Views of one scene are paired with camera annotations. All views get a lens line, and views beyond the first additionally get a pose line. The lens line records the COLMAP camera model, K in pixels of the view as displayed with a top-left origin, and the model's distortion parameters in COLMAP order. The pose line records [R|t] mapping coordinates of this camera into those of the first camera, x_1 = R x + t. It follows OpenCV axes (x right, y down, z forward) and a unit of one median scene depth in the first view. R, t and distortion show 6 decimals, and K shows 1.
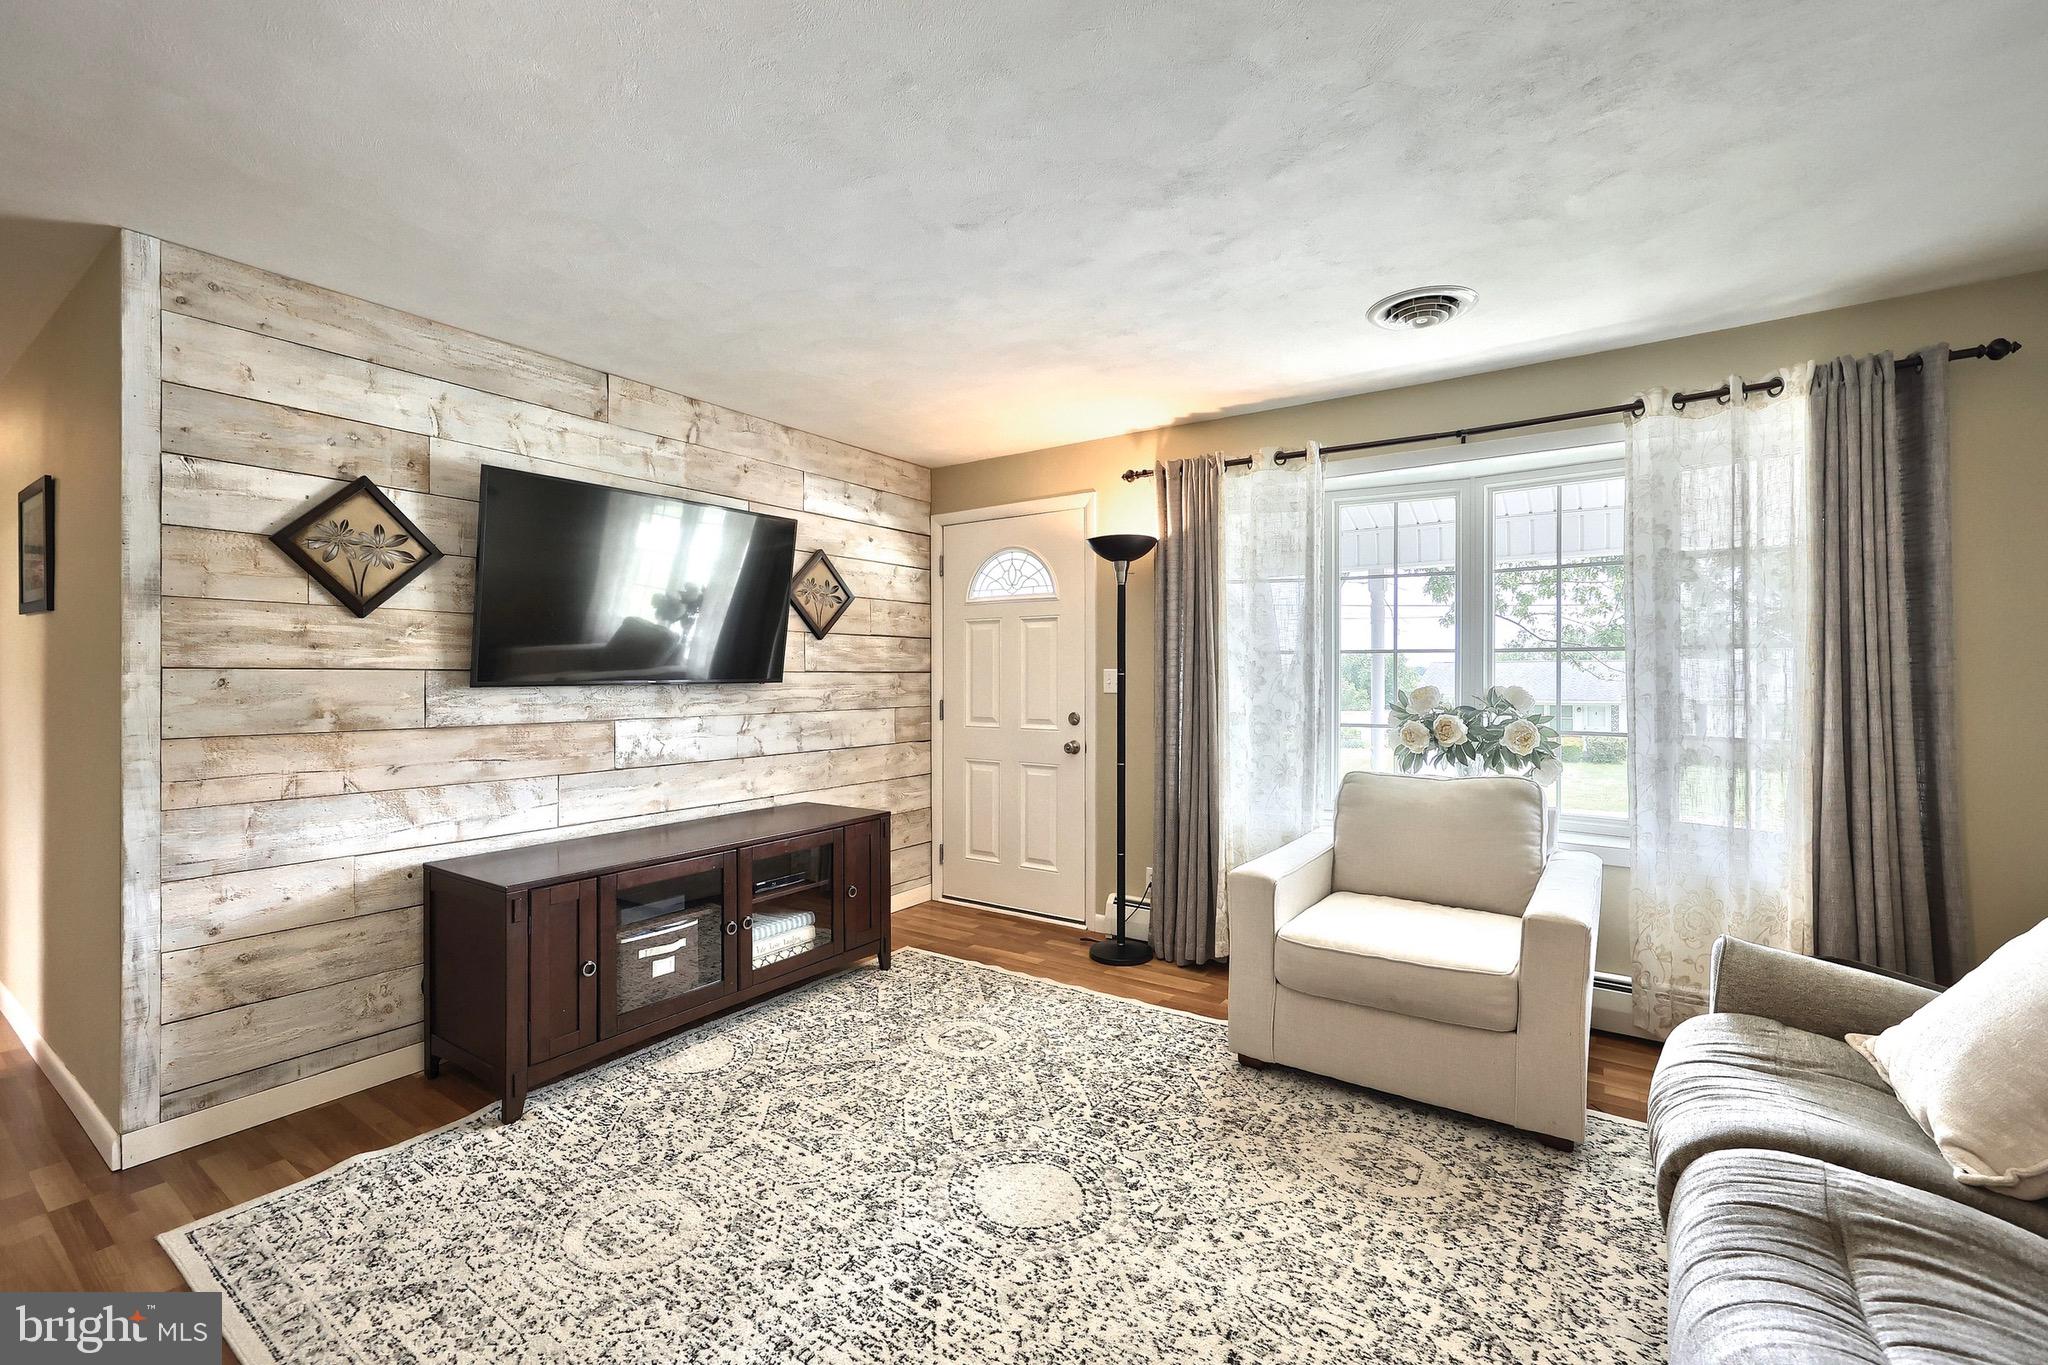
lens RADIAL K [[857.6, 0, 1018.3], [0, 857.6, 672.3], [0, 0, 1]] dist [0.001232, 0.000235]
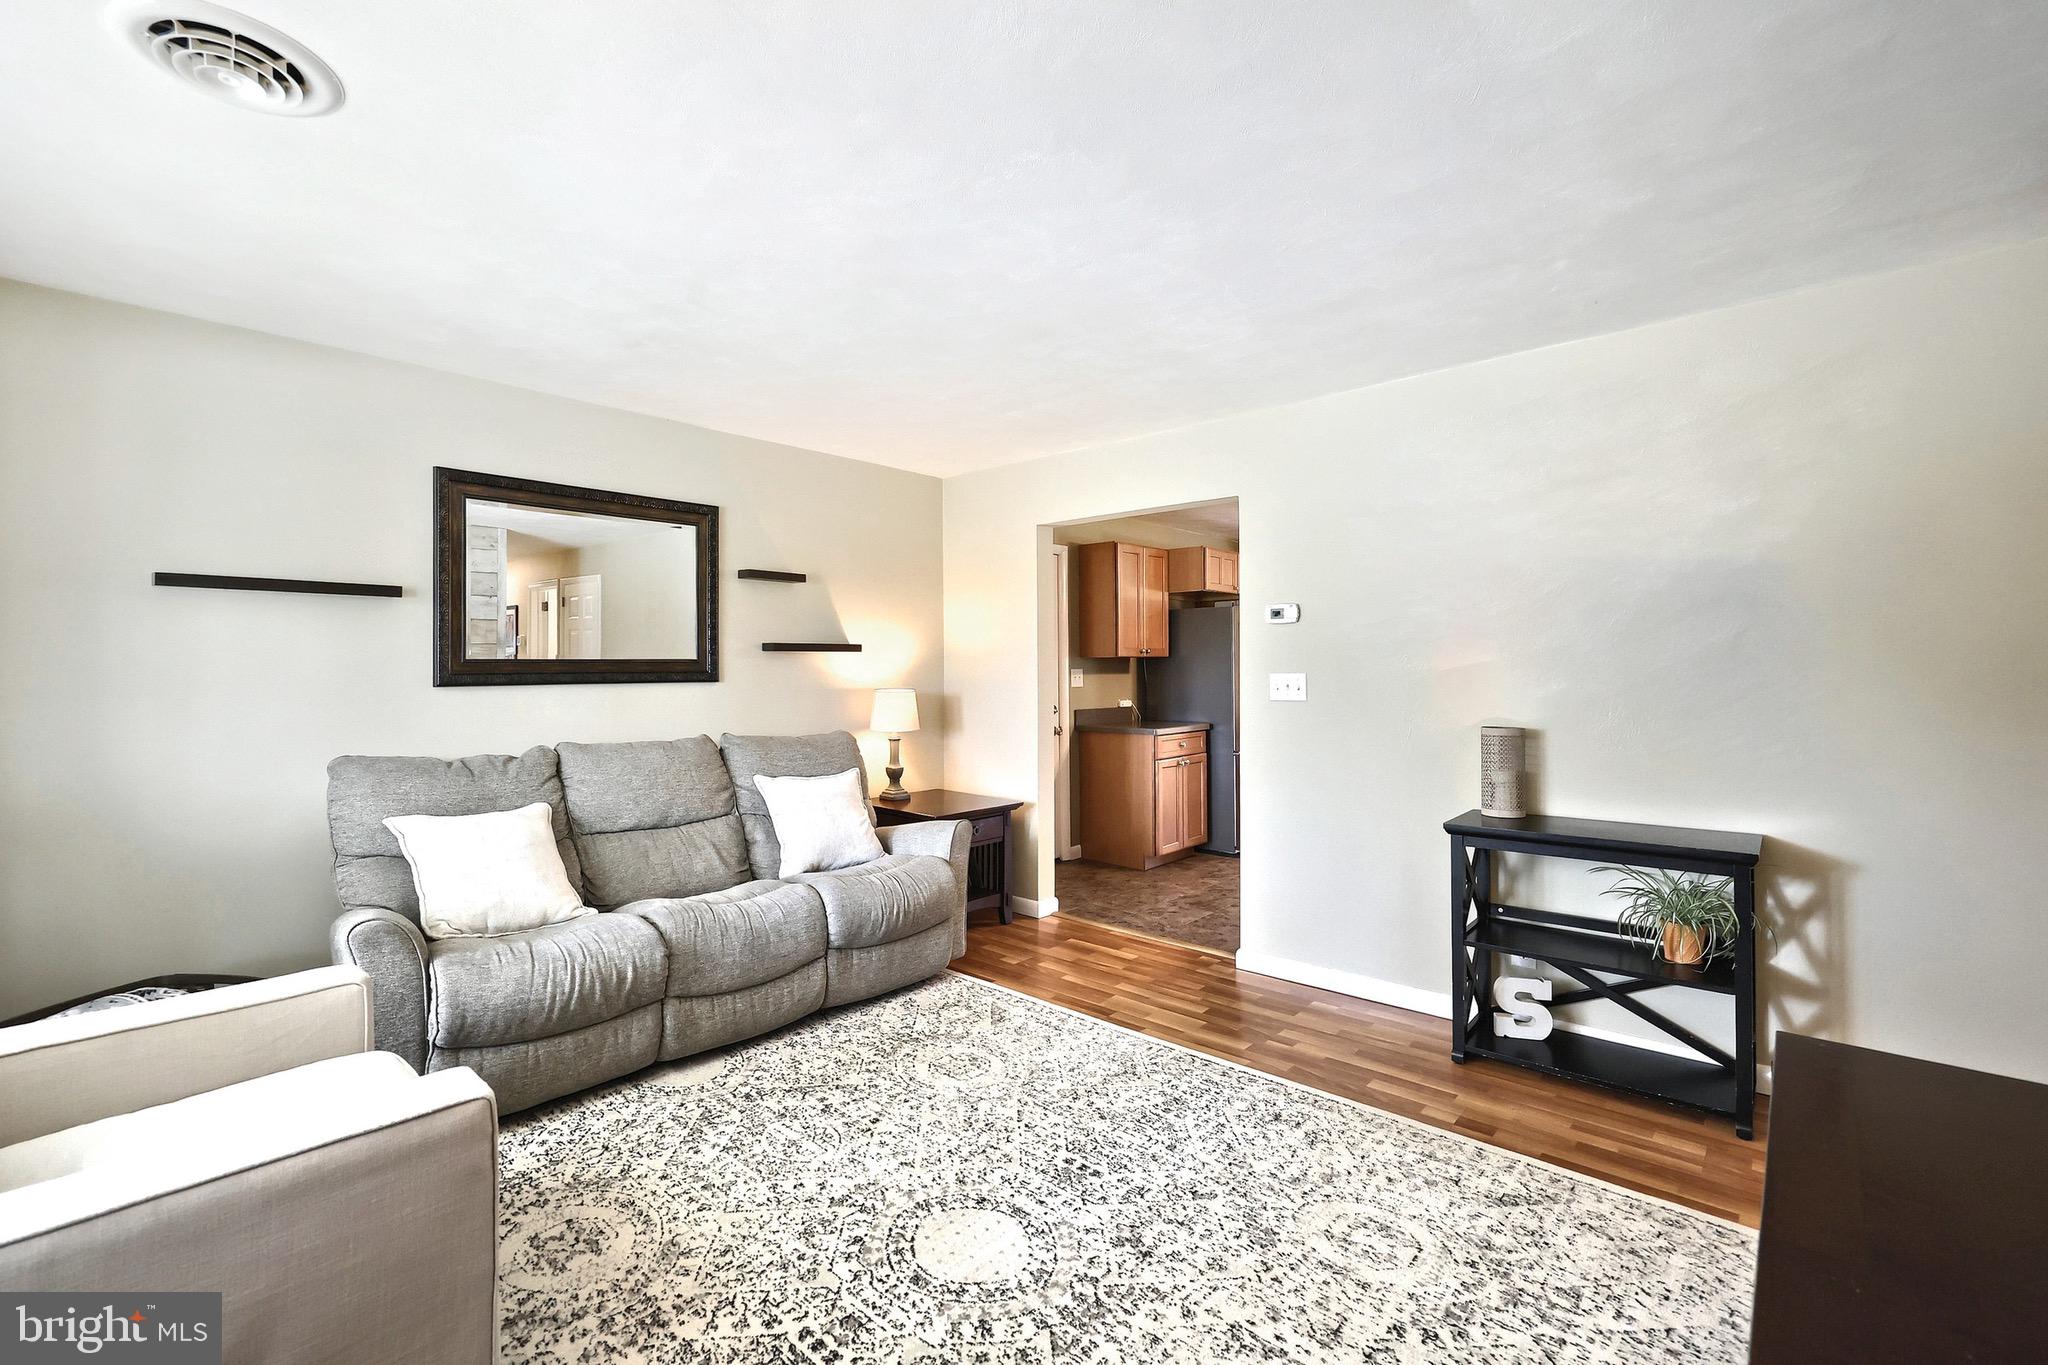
lens RADIAL K [[891.3, 0, 1016.4], [0, 891.3, 672.8], [0, 0, 1]] dist [-0.002704, -0.000140]
pose [[-0.991975, 0.006150, 0.126281, -0.148828], [0.005892, 0.999980, -0.002417, -0.008611], [-0.126293, -0.001654, -0.991992, 1.786853]]
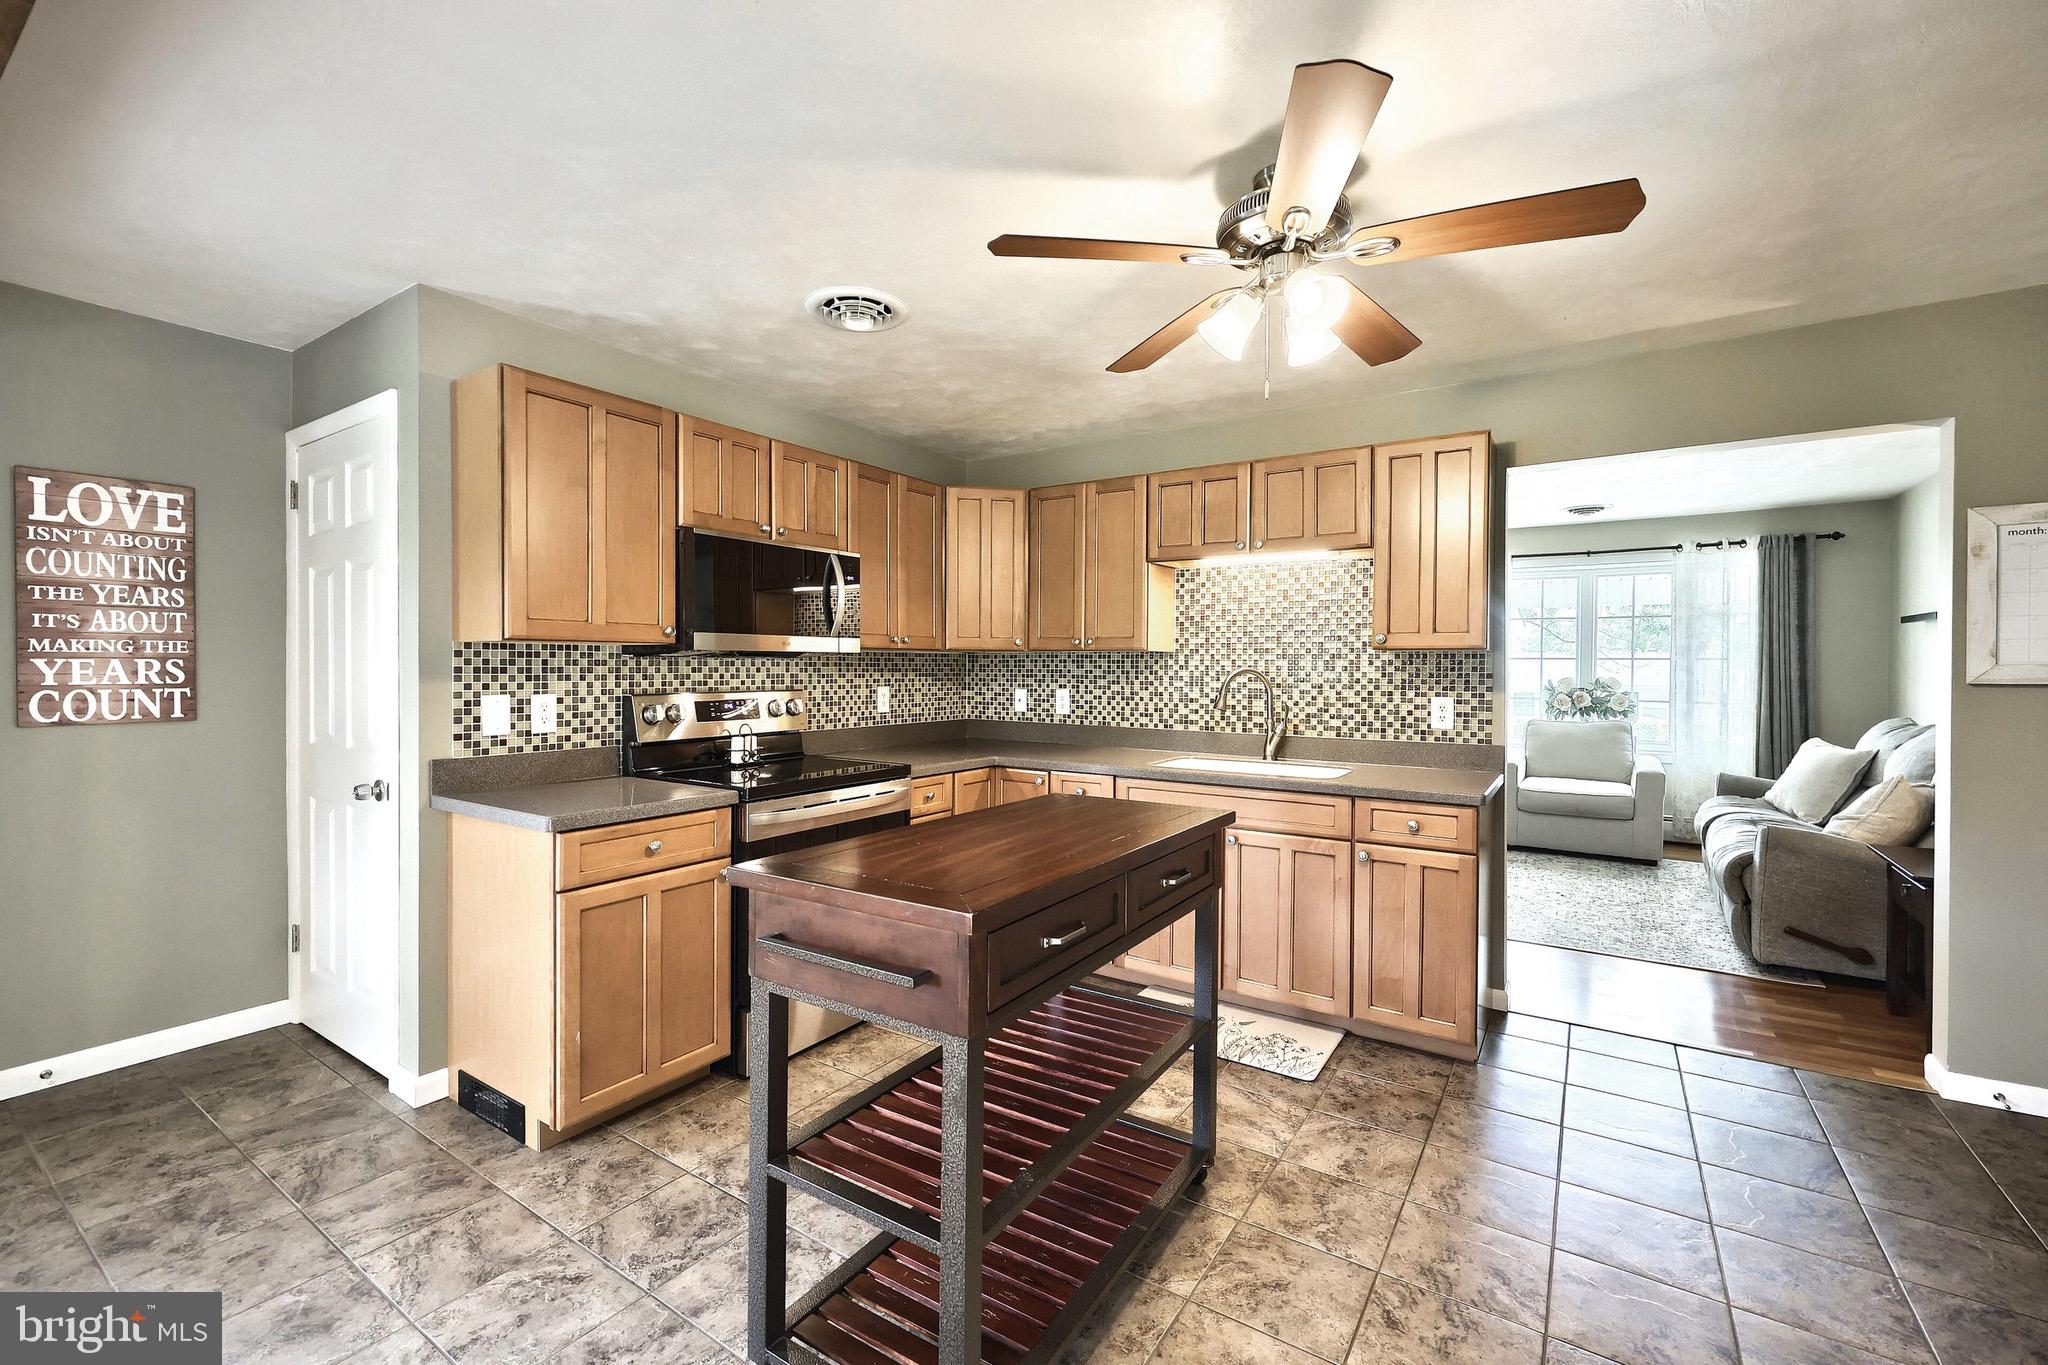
lens RADIAL K [[852.4, 0, 1014.1], [0, 852.4, 670.4], [0, 0, 1]] dist [-0.000598, -0.000140]
pose [[0.999890, 0.005179, 0.013882, -1.213521], [-0.005340, 0.999919, 0.011550, -0.022945], [-0.013821, -0.011622, 0.999837, -1.388392]]
